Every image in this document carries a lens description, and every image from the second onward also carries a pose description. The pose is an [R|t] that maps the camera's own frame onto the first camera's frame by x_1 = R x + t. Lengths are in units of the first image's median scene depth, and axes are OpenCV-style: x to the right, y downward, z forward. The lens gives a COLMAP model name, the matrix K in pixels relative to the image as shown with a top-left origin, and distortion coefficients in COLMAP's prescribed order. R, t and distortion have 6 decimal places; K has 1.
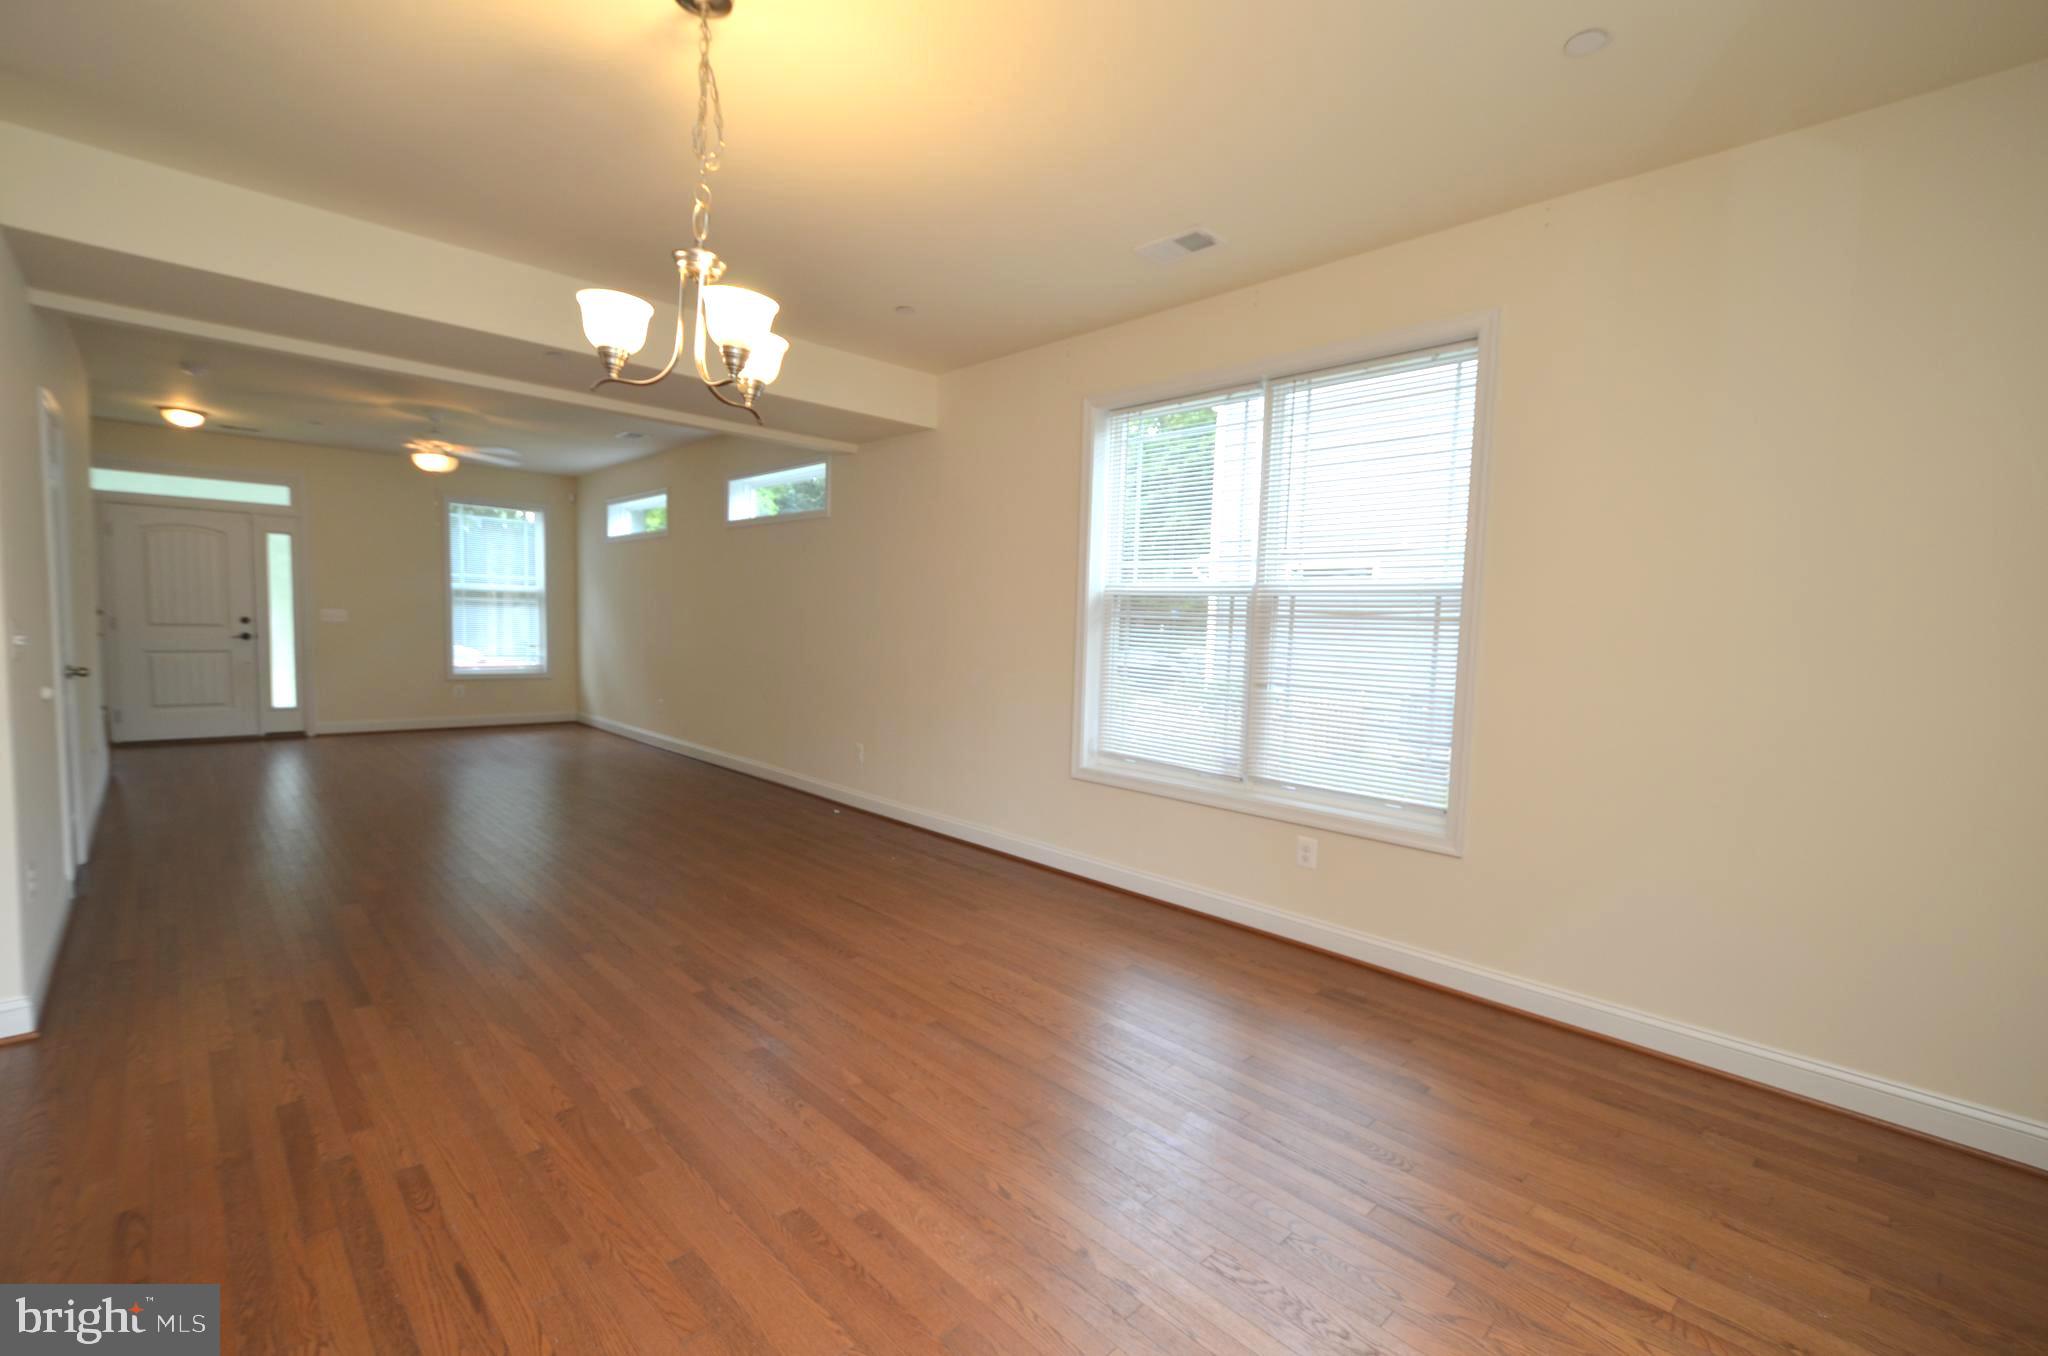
lens RADIAL K [[889.2, 0, 1029.9], [0, 889.2, 689.1], [0, 0, 1]] dist [-0.002210, -0.000891]
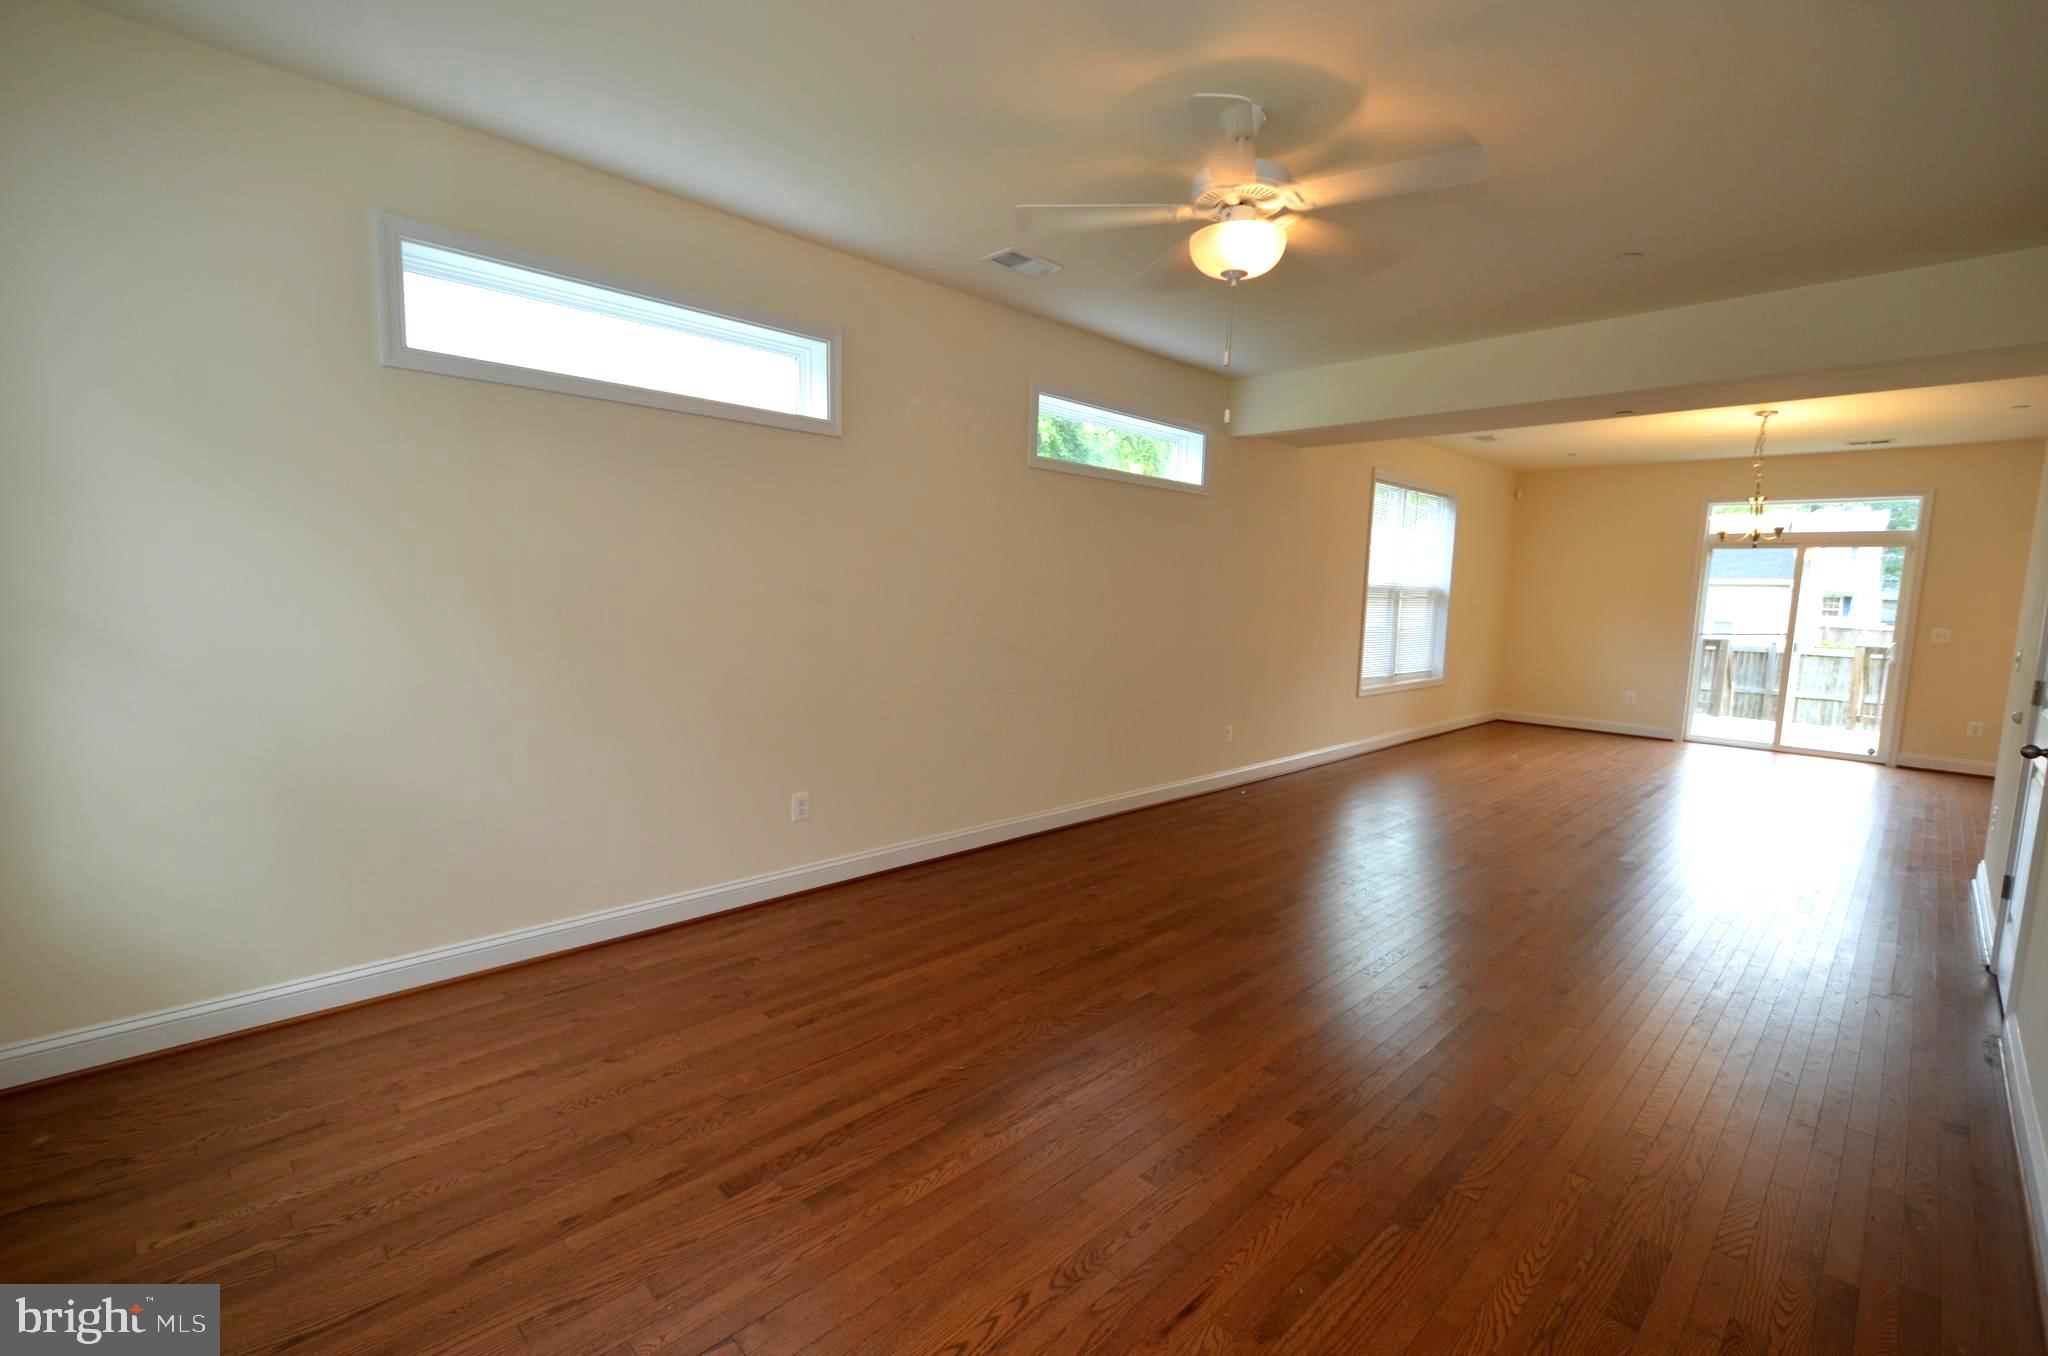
lens RADIAL K [[887.8, 0, 1025.6], [0, 887.8, 691.2], [0, 0, 1]] dist [0.008639, -0.007365]
pose [[-0.003744, -0.138169, 0.990402, -1.847130], [0.059023, 0.988651, 0.138148, -0.207847], [-0.998250, 0.058973, 0.004453, 1.859322]]
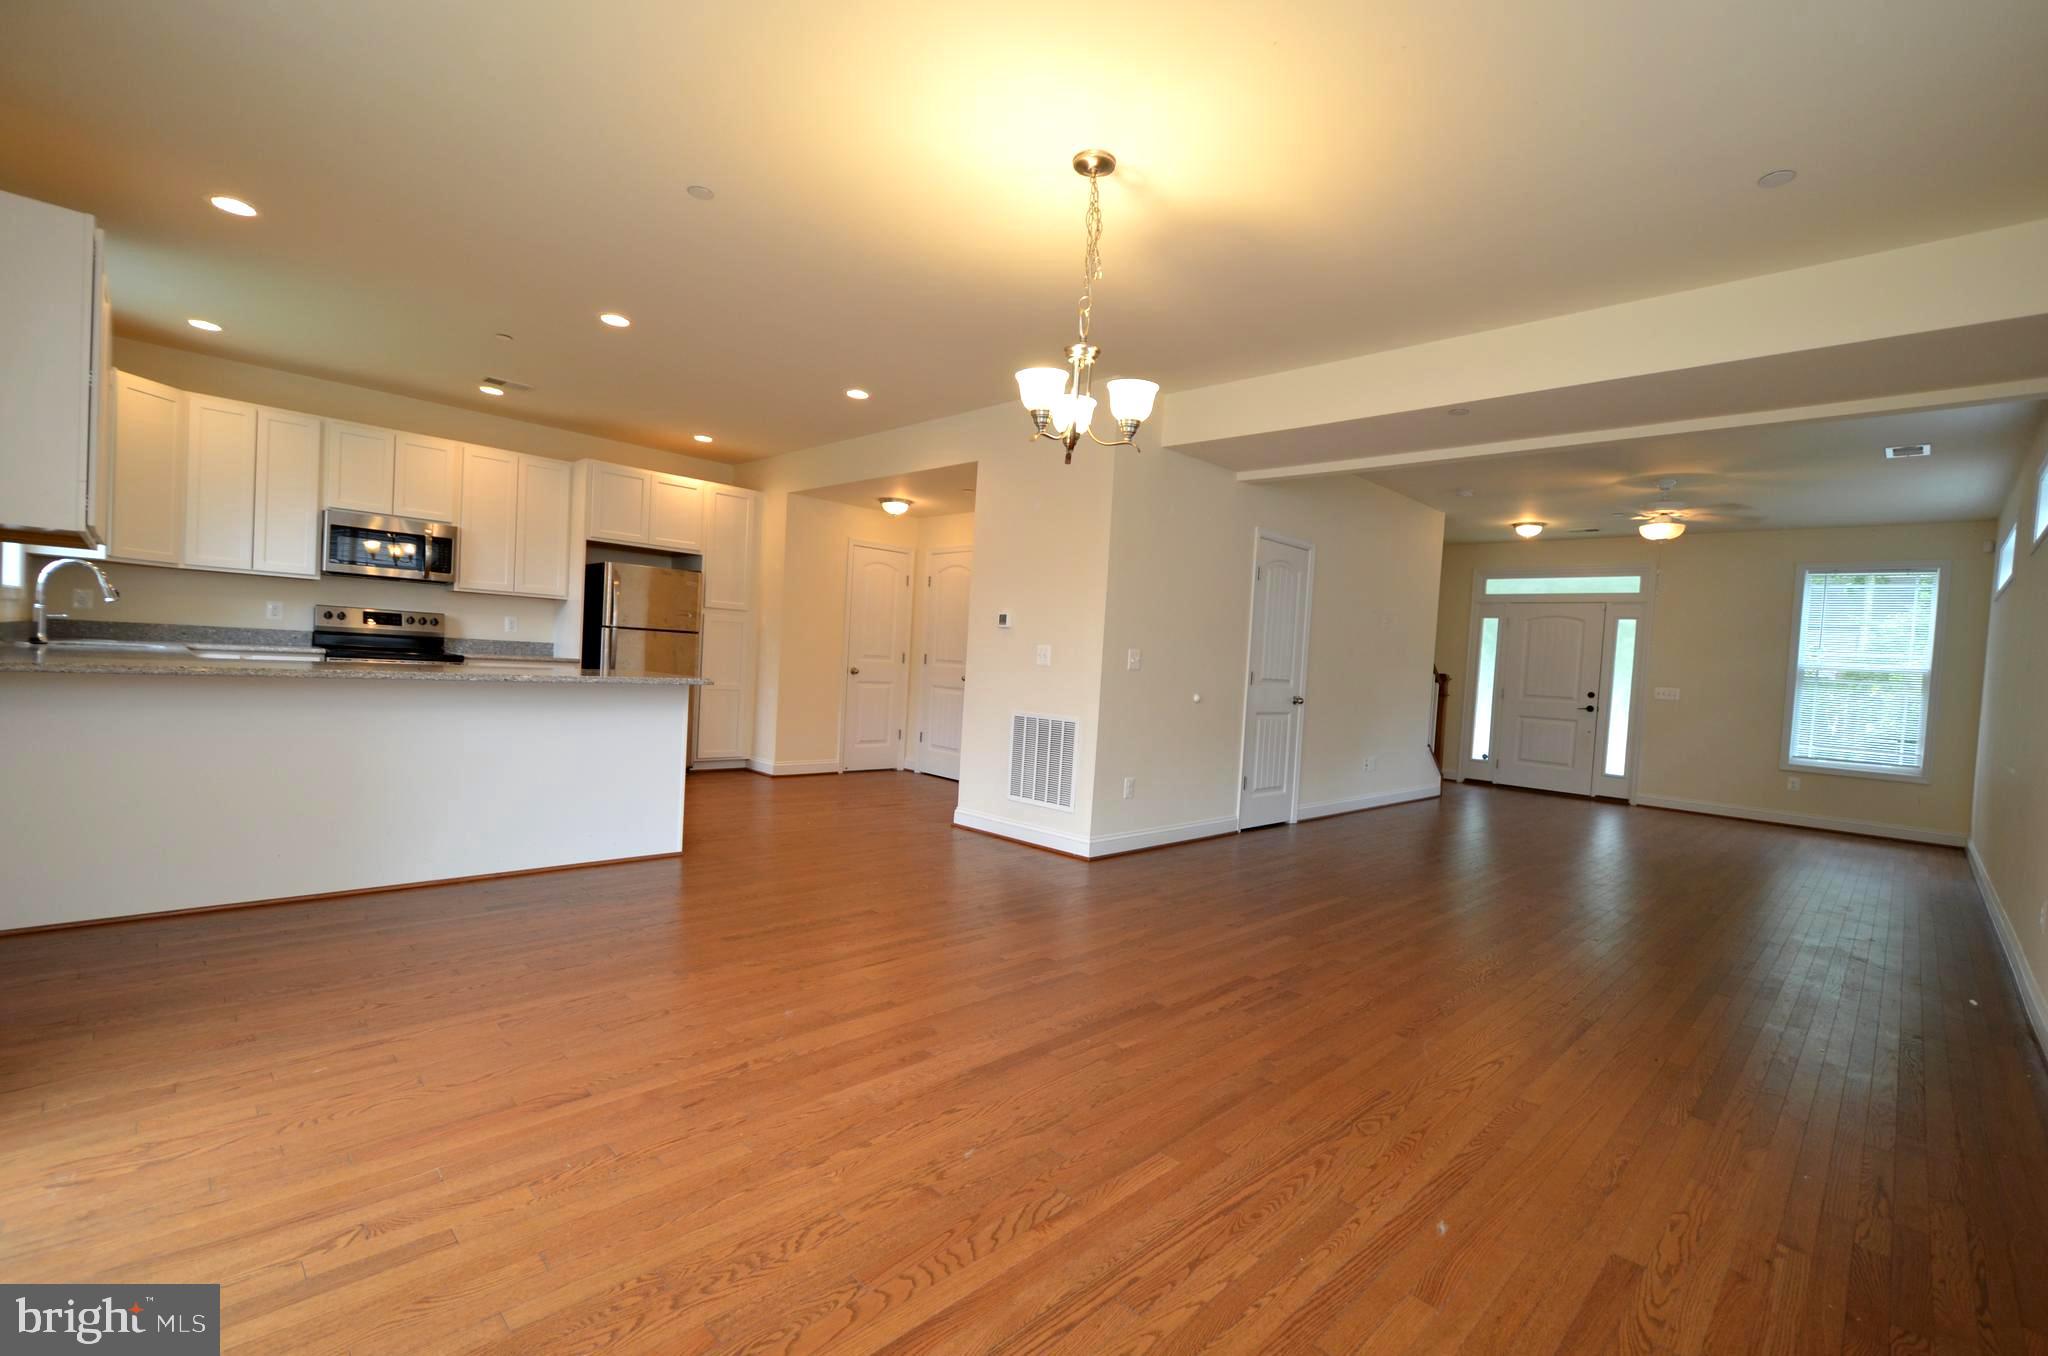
lens RADIAL K [[887.8, 0, 1025.6], [0, 887.8, 691.2], [0, 0, 1]] dist [0.008639, -0.007365]
pose [[0.014430, 0.006593, -0.999874, 0.532833], [-0.134031, 0.990966, 0.004600, 0.022172], [0.990872, 0.133948, 0.015183, 0.508508]]
